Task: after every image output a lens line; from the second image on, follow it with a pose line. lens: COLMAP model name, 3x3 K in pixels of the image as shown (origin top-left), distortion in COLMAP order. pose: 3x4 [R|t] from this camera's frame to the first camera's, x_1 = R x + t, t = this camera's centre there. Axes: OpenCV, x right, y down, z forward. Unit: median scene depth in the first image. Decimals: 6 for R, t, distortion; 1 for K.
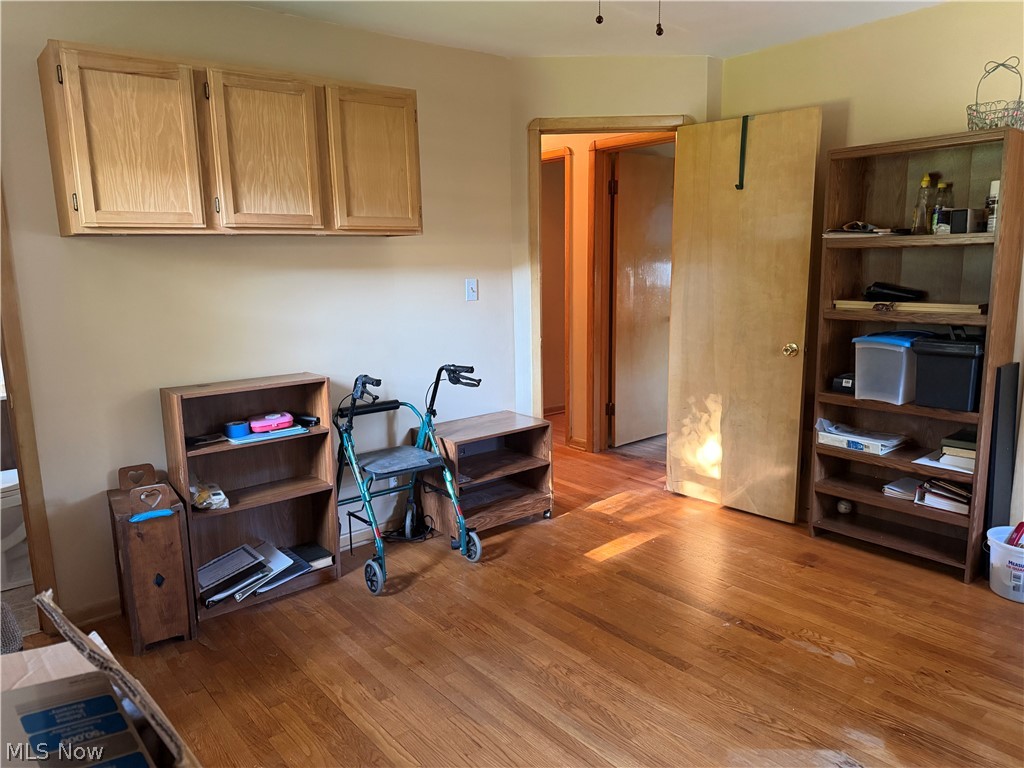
lens RADIAL K [[724.9, 0, 507.8], [0, 724.9, 387.1], [0, 0, 1]] dist [0.128229, -0.169788]
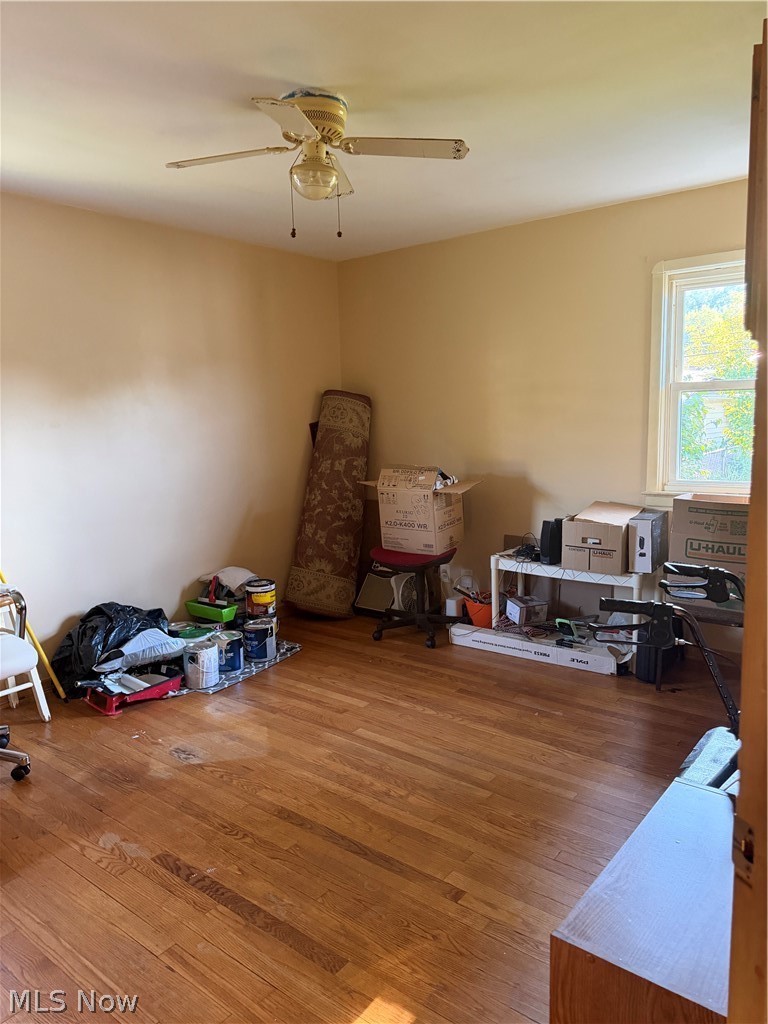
lens RADIAL K [[724.9, 0, 384.0], [0, 724.9, 512.0], [0, 0, 1]] dist [0.128229, -0.169788]
pose [[-0.976226, 0.075109, -0.203326, 0.279441], [0.008911, 0.951158, 0.308574, -0.335426], [0.216572, 0.299426, -0.929215, 1.898889]]
